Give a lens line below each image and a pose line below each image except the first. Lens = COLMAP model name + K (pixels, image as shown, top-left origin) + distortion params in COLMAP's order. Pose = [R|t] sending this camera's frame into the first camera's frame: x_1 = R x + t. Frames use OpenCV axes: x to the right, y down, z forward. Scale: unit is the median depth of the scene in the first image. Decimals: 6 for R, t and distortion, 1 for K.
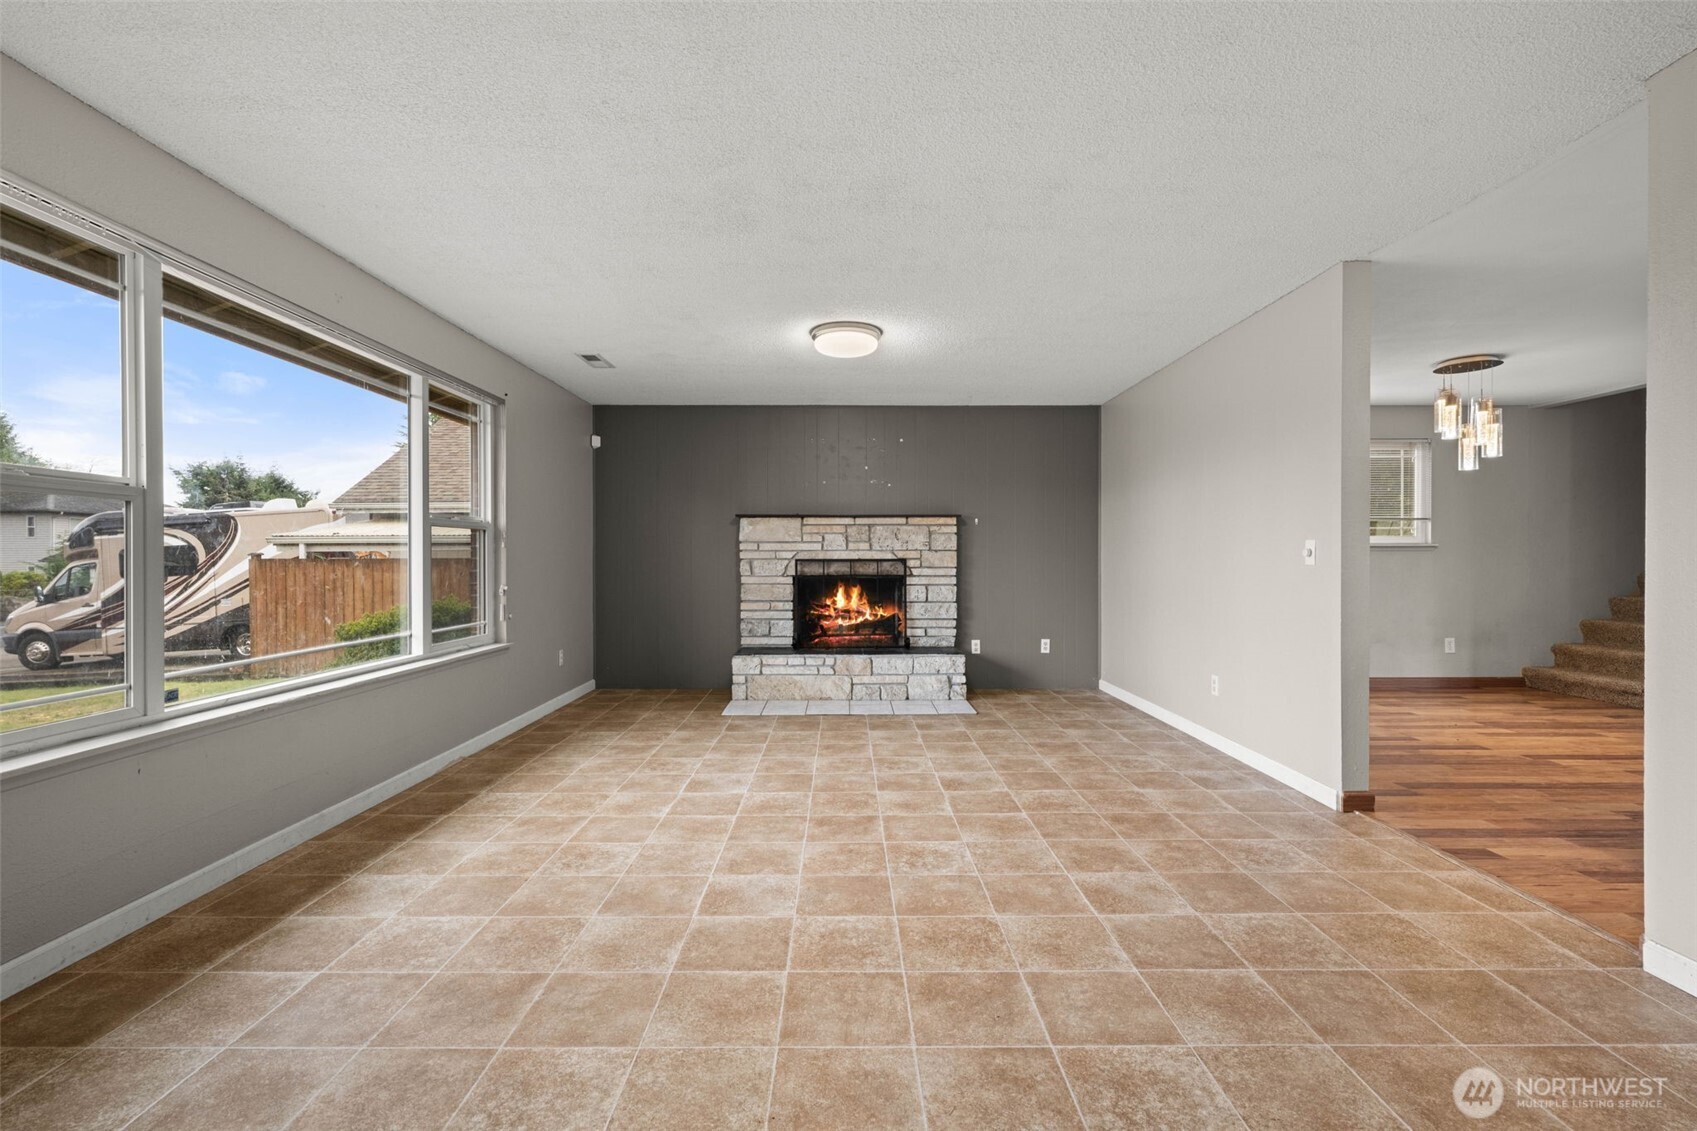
lens RADIAL K [[743.8, 0, 845.0], [0, 743.8, 564.7], [0, 0, 1]] dist [-0.001185, -0.000246]
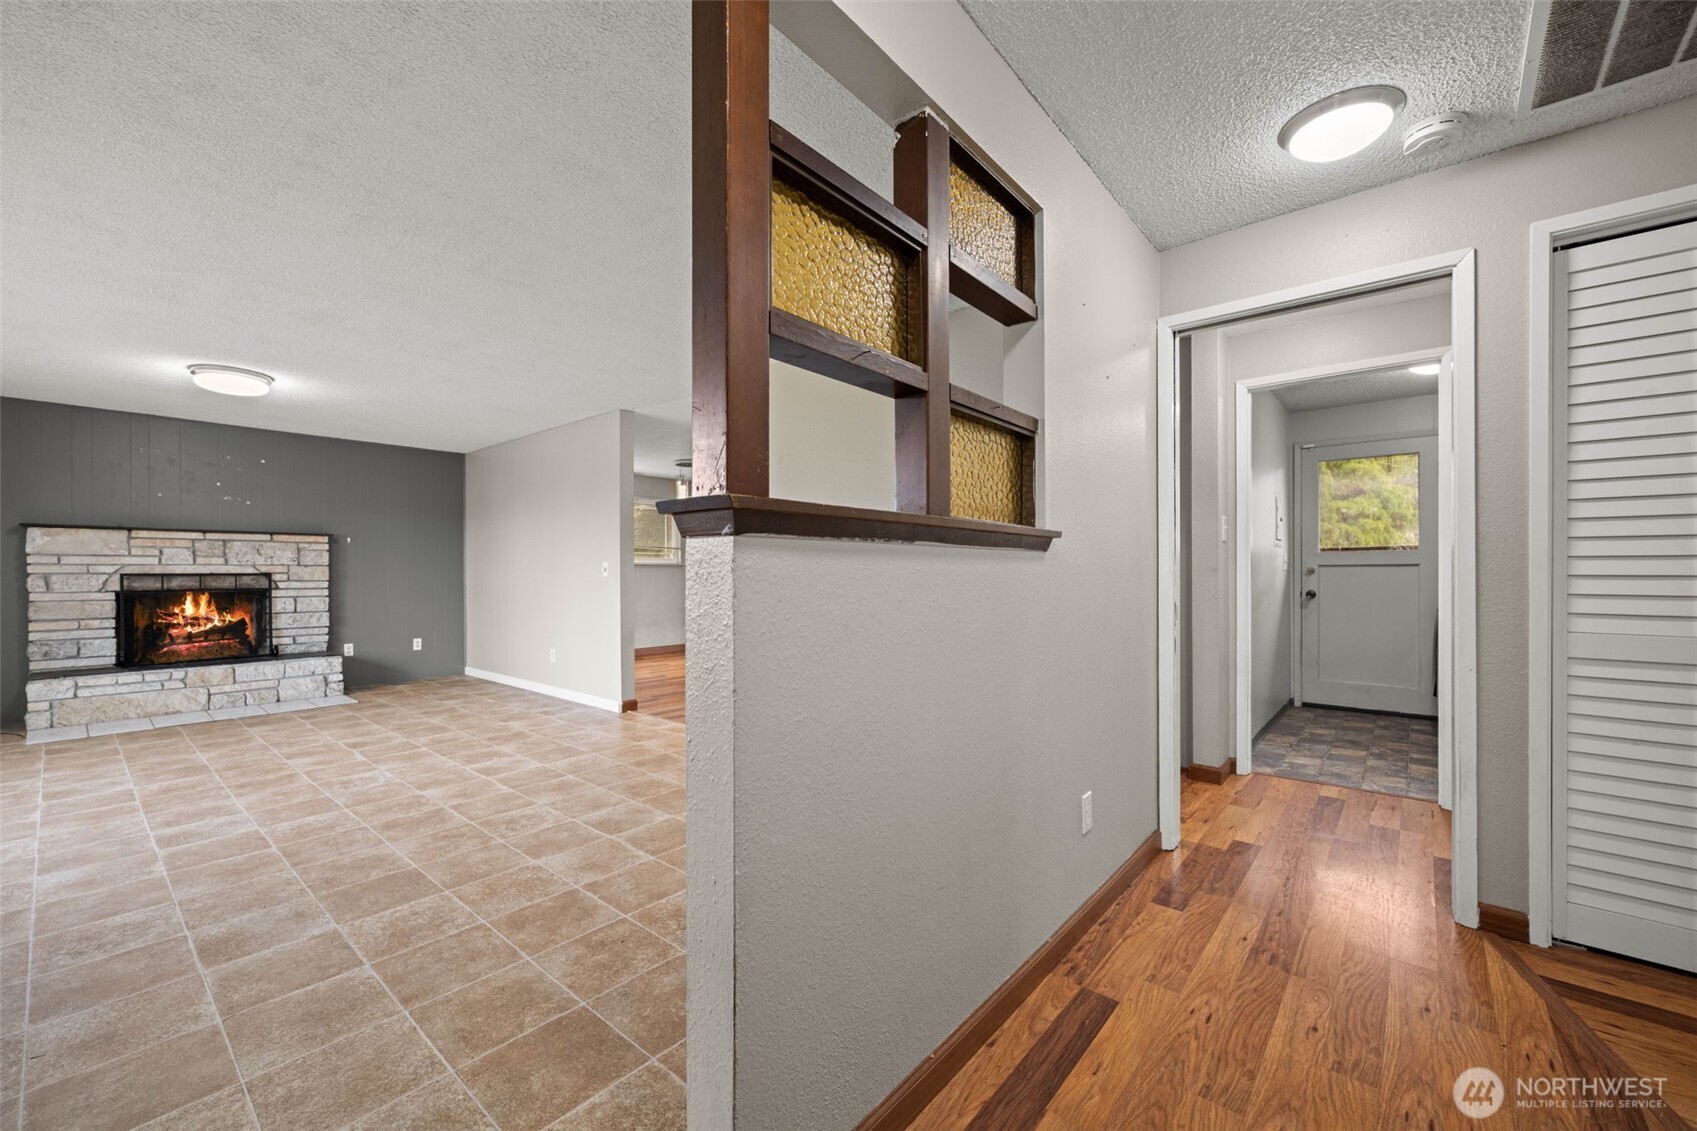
lens RADIAL K [[674.5, 0, 848.8], [0, 674.5, 574.9], [0, 0, 1]] dist [0.001140, 0.000276]
pose [[0.642724, -0.003777, 0.766088, -0.129646], [0.006258, 0.999980, -0.000320, 0.000344], [-0.766072, 0.005000, 0.642735, -0.268082]]
